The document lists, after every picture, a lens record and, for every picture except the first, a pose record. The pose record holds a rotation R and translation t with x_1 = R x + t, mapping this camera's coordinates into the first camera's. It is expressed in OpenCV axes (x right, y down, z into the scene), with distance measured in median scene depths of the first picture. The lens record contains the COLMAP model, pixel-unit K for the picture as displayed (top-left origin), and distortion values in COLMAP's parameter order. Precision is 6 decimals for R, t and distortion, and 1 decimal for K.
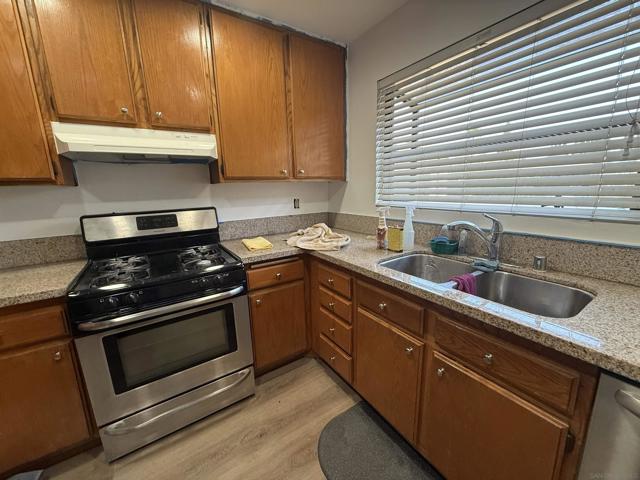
lens RADIAL K [[258.9, 0, 321.1], [0, 258.9, 240.0], [0, 0, 1]] dist [0.003932, -0.000205]
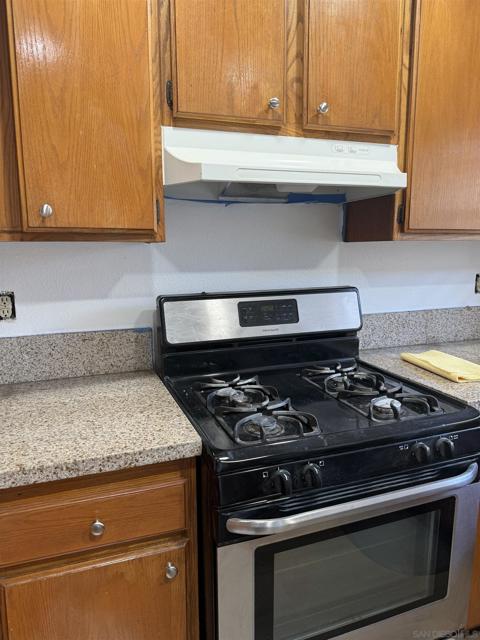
lens RADIAL K [[453.2, 0, 240.0], [0, 453.2, 320.1], [0, 0, 1]] dist [0.022116, -0.015397]
pose [[0.972431, 0.056803, -0.226166, -0.525073], [-0.065559, 0.997355, -0.031388, -0.022577], [0.223785, 0.045350, 0.973583, 0.096849]]
